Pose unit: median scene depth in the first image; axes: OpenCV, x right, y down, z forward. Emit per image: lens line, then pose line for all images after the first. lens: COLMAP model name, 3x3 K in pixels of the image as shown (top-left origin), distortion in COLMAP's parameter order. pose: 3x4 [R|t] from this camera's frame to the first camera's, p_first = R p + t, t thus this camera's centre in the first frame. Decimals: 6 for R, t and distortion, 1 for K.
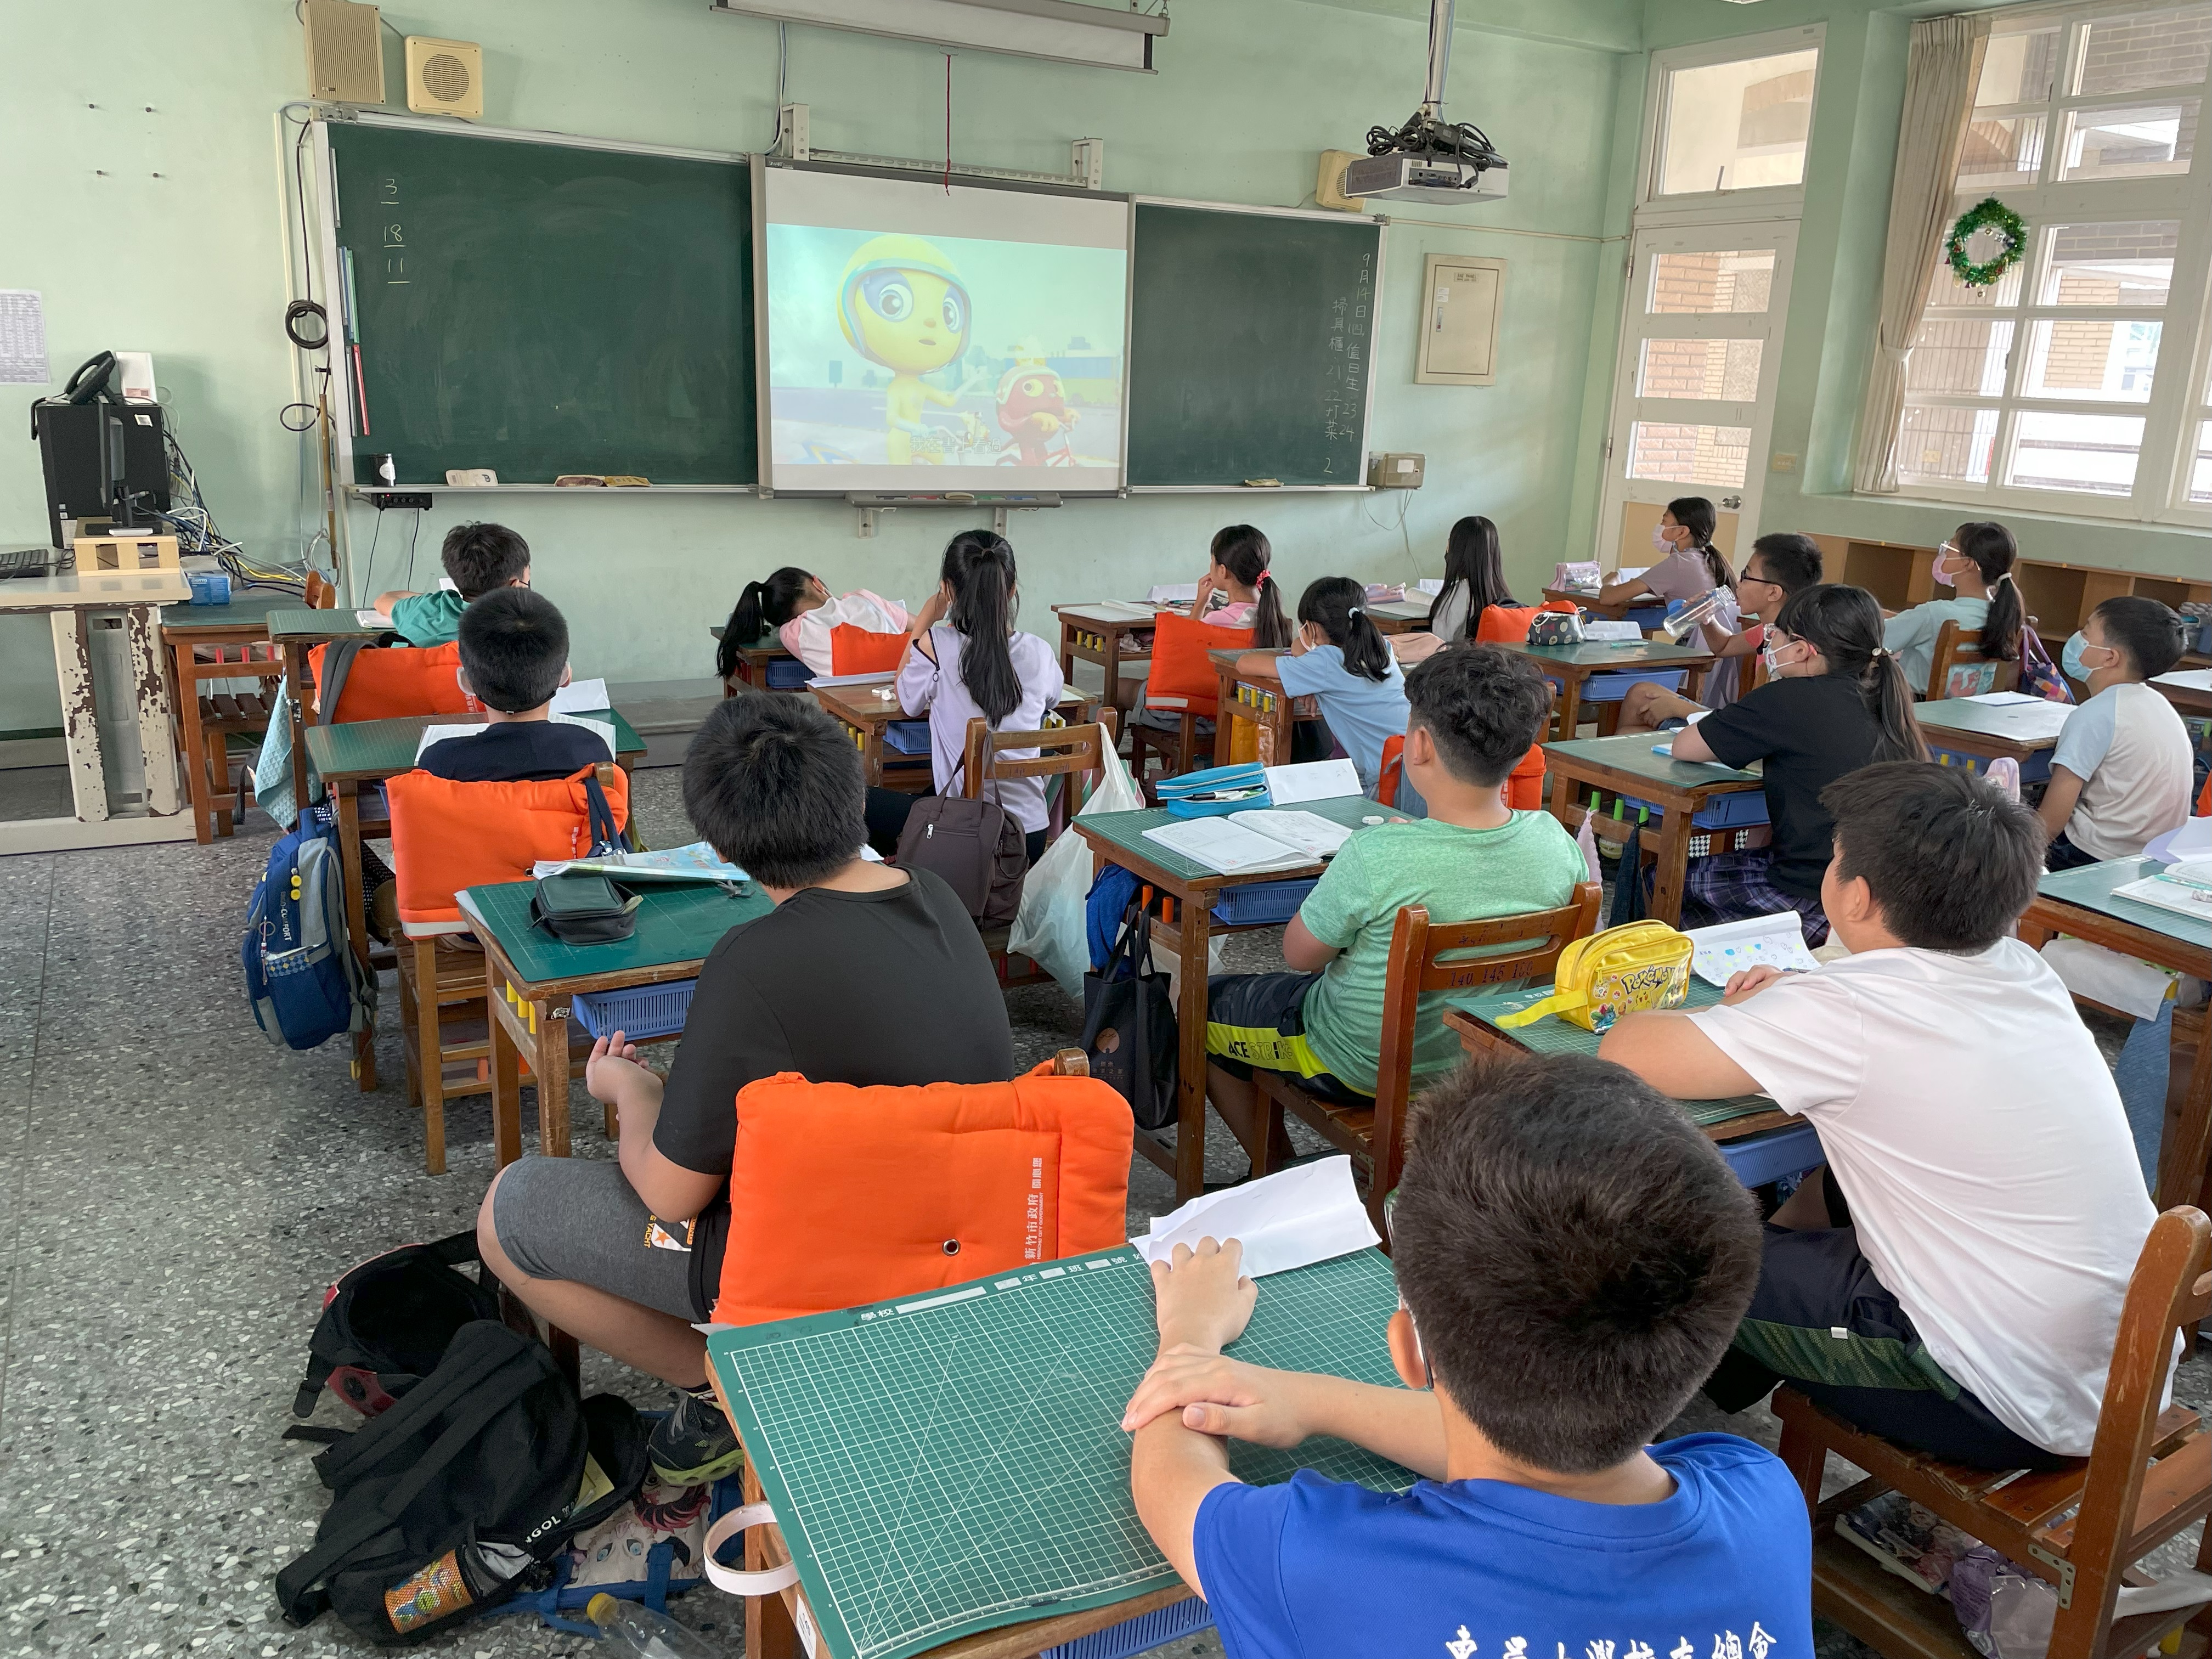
lens RADIAL K [[1699.2, 0, 1106.0], [0, 1699.2, 829.5], [0, 0, 1]] dist [0.091392, -0.120708]
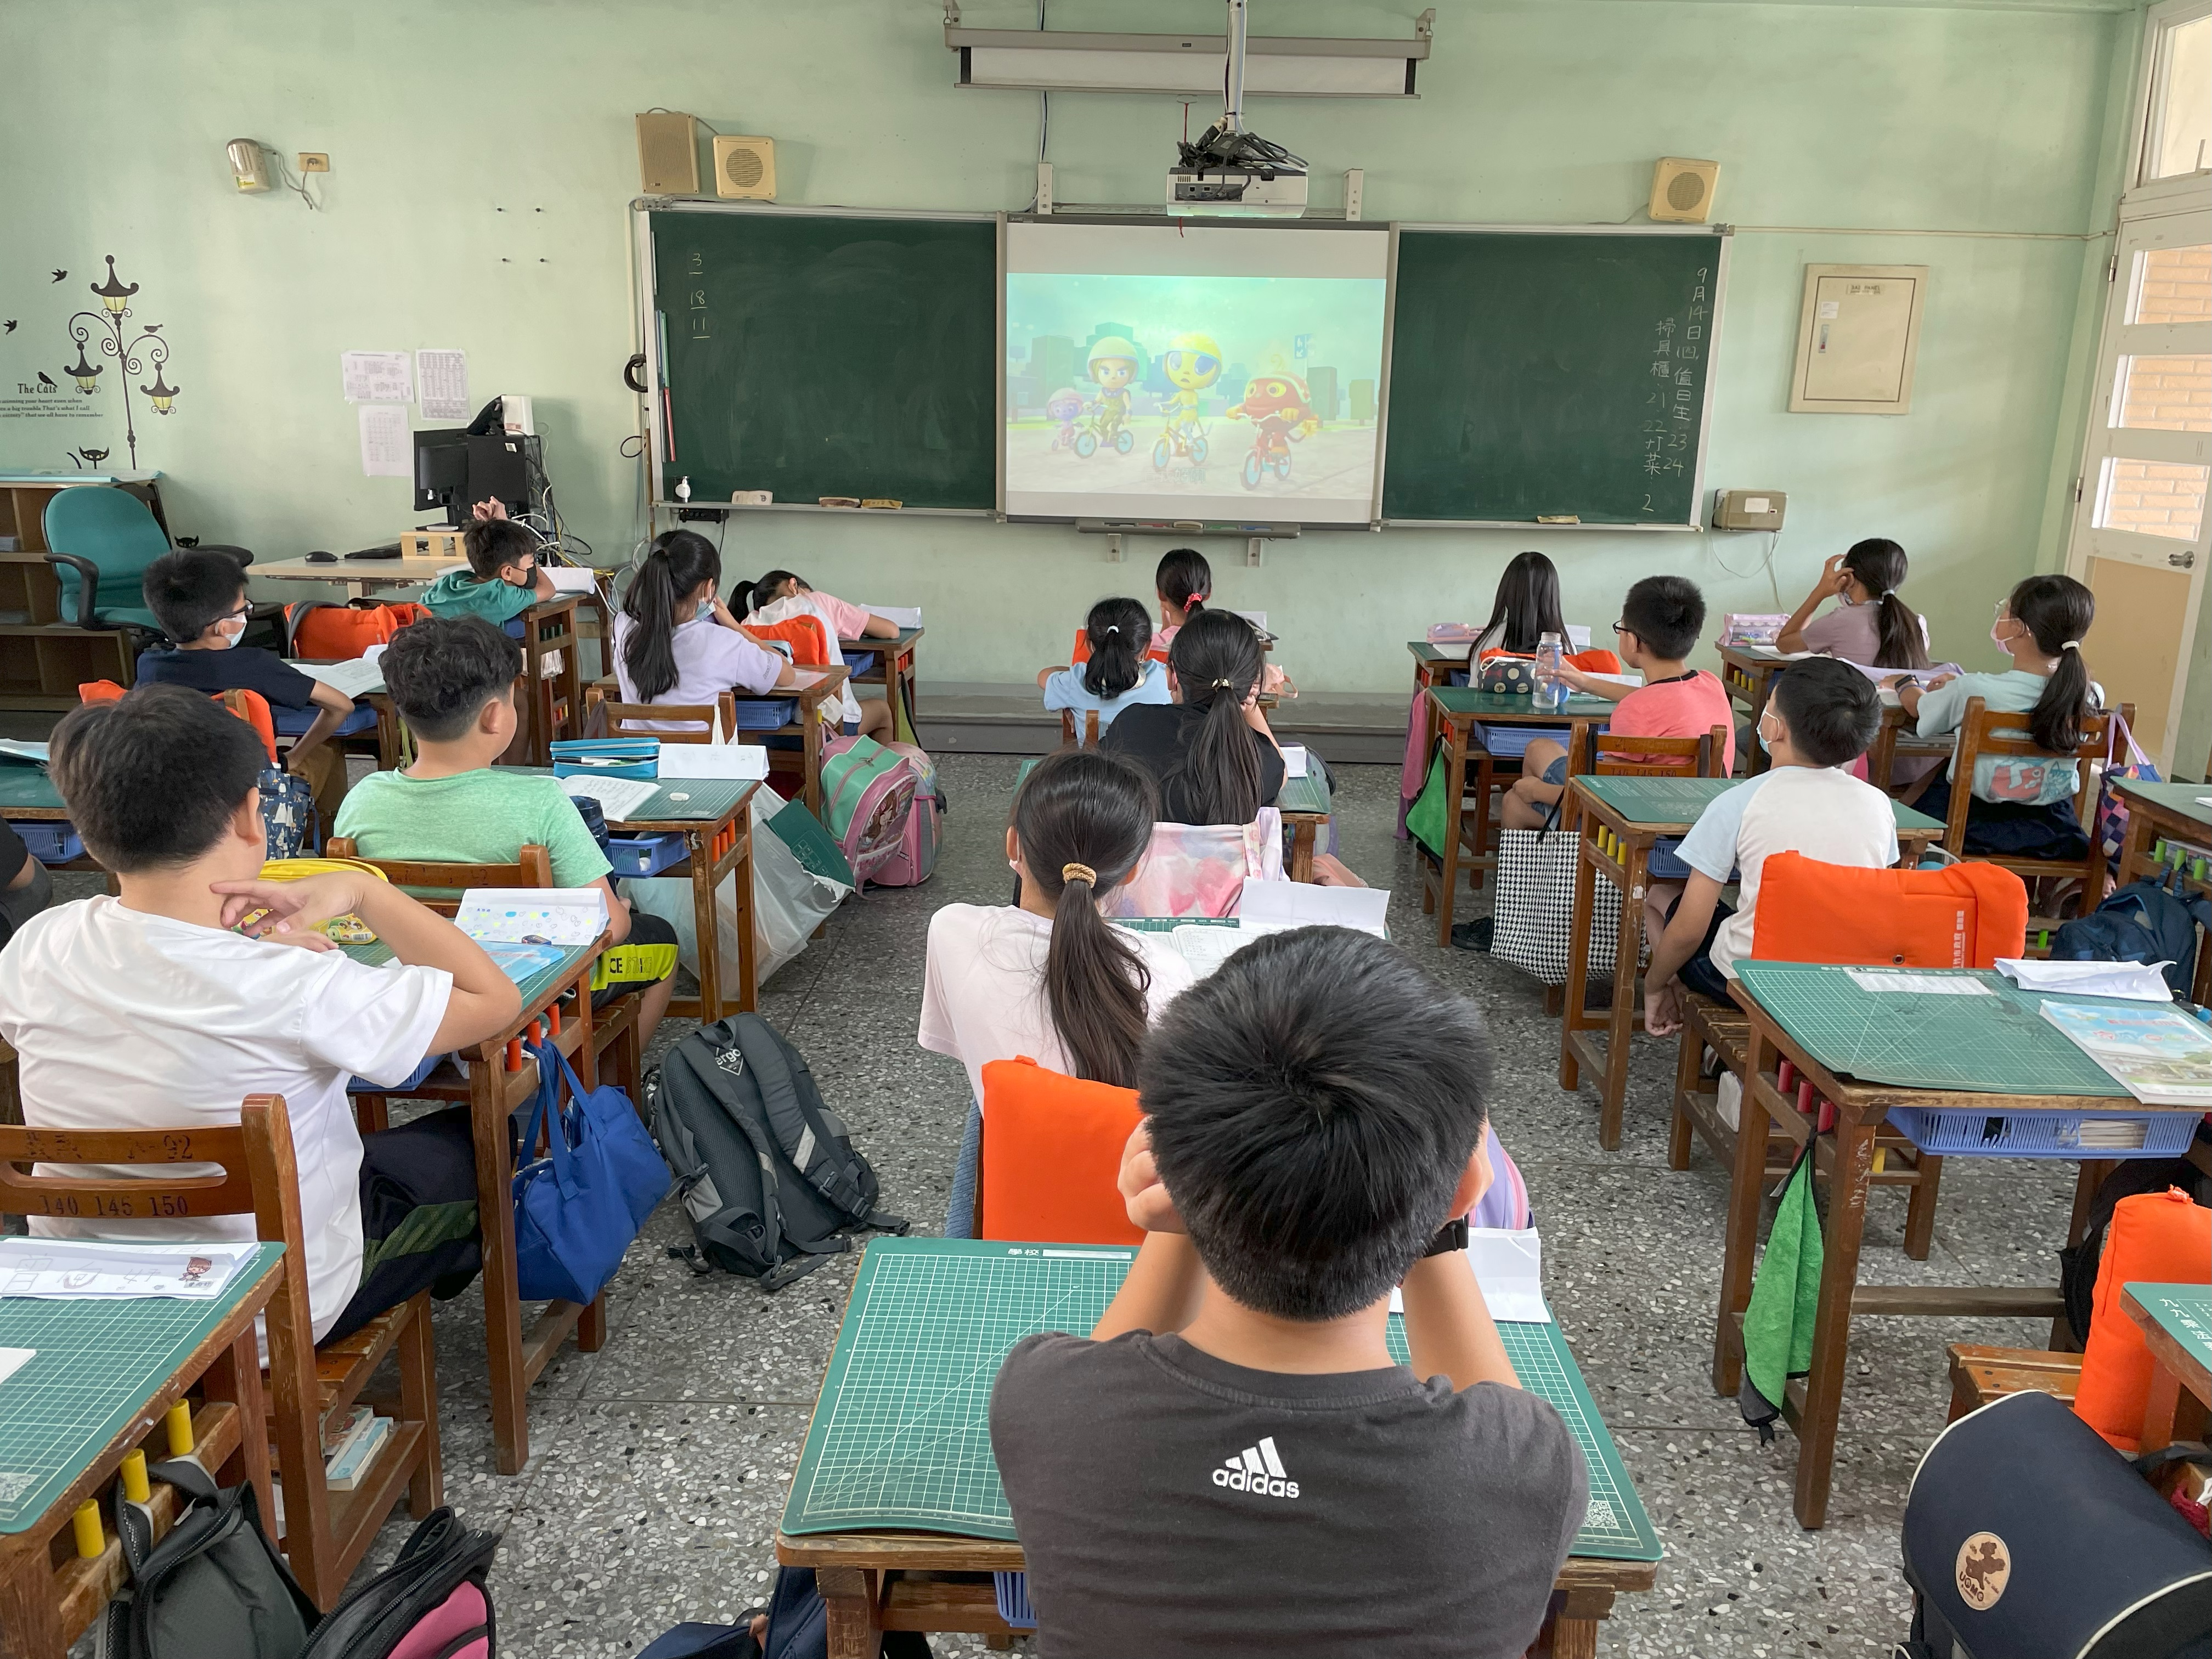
lens RADIAL K [[1699.2, 0, 1106.0], [0, 1699.2, 829.5], [0, 0, 1]] dist [0.091392, -0.120708]
pose [[0.853889, 0.113566, -0.507913, 0.430336], [-0.128541, 0.991688, 0.005635, -0.011759], [0.504331, 0.060476, 0.861390, 0.098667]]
